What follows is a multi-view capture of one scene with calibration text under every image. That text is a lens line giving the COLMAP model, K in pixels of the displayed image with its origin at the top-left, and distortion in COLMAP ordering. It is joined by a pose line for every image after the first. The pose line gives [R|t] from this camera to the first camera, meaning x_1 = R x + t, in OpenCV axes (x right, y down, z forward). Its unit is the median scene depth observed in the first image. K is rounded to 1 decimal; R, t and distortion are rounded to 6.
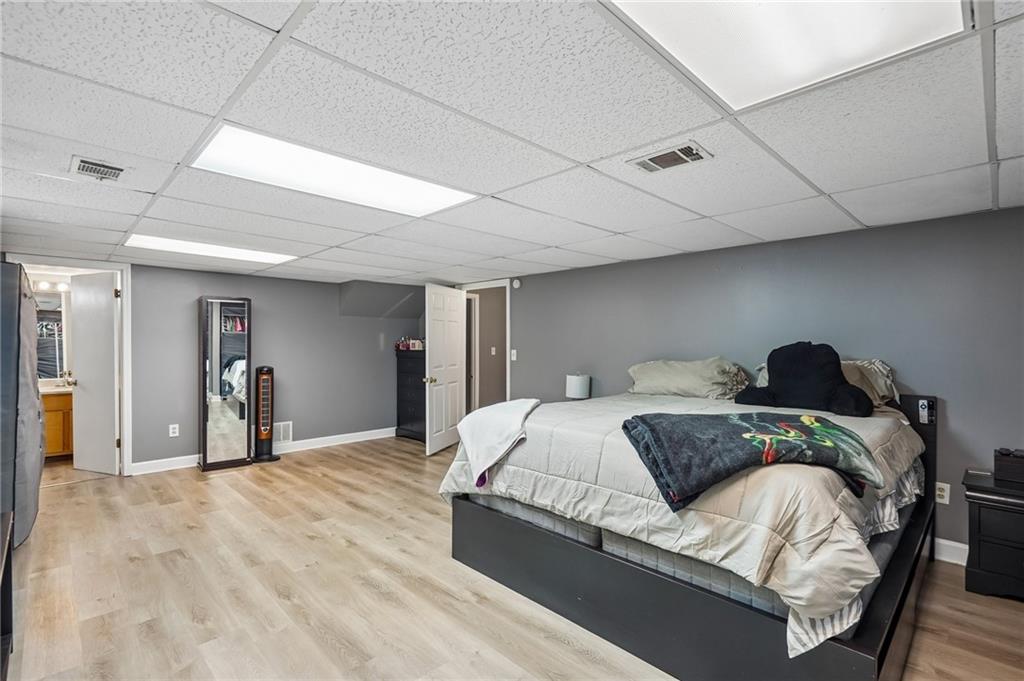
lens RADIAL K [[477.1, 0, 507.9], [0, 477.1, 350.7], [0, 0, 1]] dist [0.001194, 0.000178]
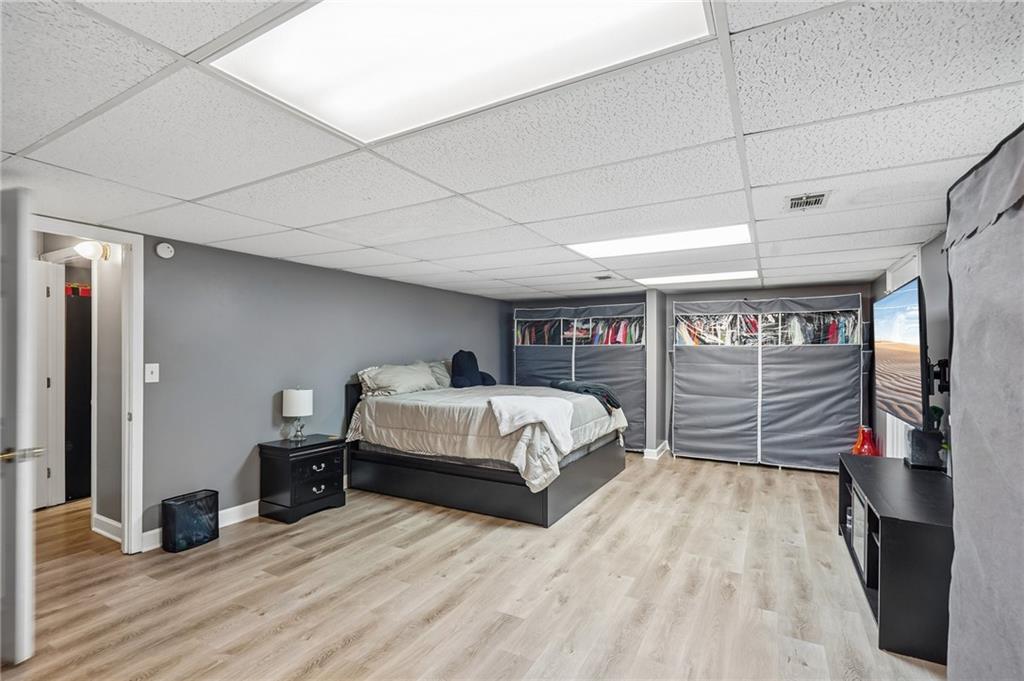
lens RADIAL K [[477.1, 0, 507.9], [0, 477.1, 350.7], [0, 0, 1]] dist [0.001194, 0.000178]
pose [[-0.291124, -0.000694, 0.956685, -1.220071], [0.012063, 0.999918, 0.004396, -0.026846], [-0.956609, 0.012820, -0.291092, 1.407364]]
